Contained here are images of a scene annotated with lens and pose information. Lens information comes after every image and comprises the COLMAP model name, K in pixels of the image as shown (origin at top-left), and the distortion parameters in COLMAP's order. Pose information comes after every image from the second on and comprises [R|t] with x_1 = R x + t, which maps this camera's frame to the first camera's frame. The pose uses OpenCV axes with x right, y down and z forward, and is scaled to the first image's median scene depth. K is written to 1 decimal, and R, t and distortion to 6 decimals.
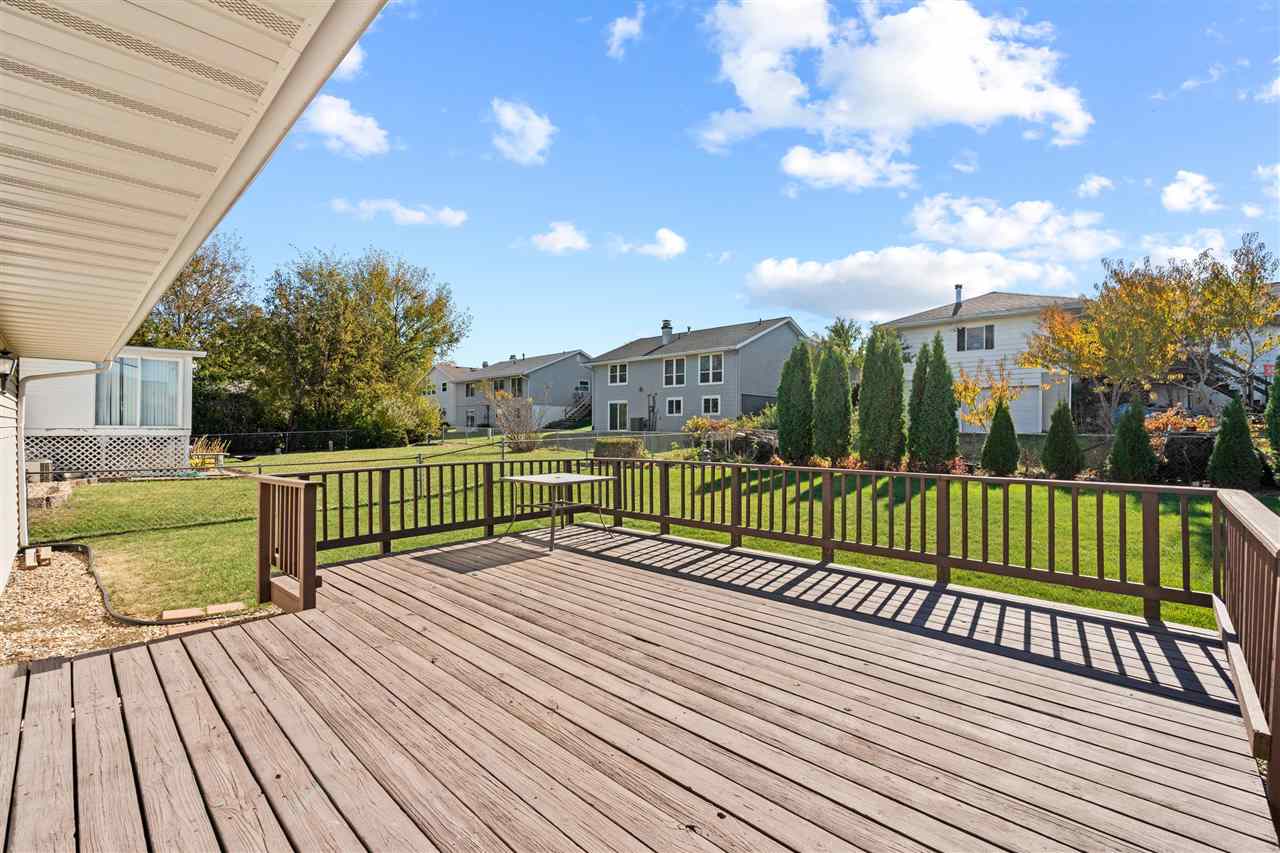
lens RADIAL K [[558.9, 0, 636.8], [0, 558.9, 428.2], [0, 0, 1]] dist [-0.001717, 0.011378]
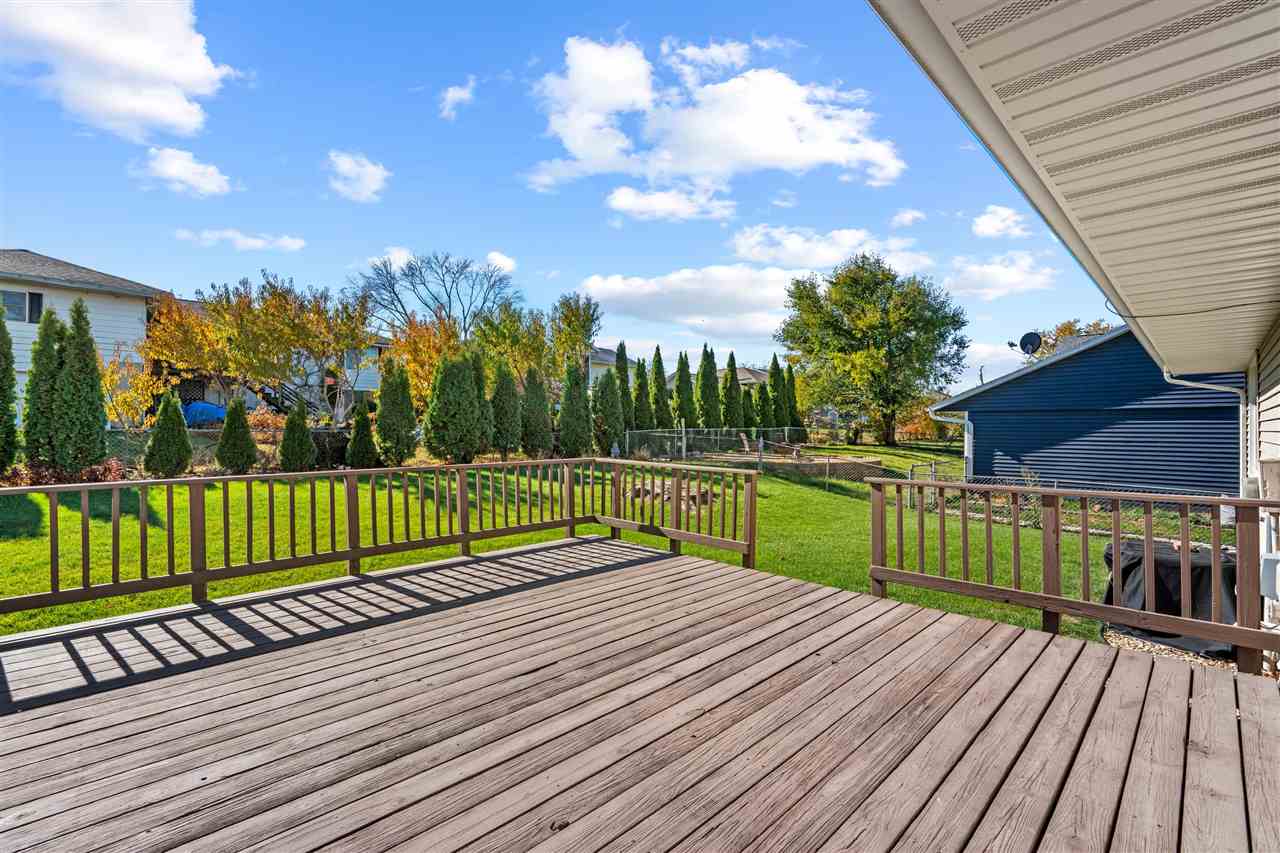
lens RADIAL K [[558.9, 0, 636.8], [0, 558.9, 428.2], [0, 0, 1]] dist [-0.001717, 0.011378]
pose [[0.034511, -0.004740, 0.999393, -0.312880], [-0.002579, 0.999985, 0.004832, -0.001006], [-0.999401, -0.002744, 0.034499, 0.298277]]
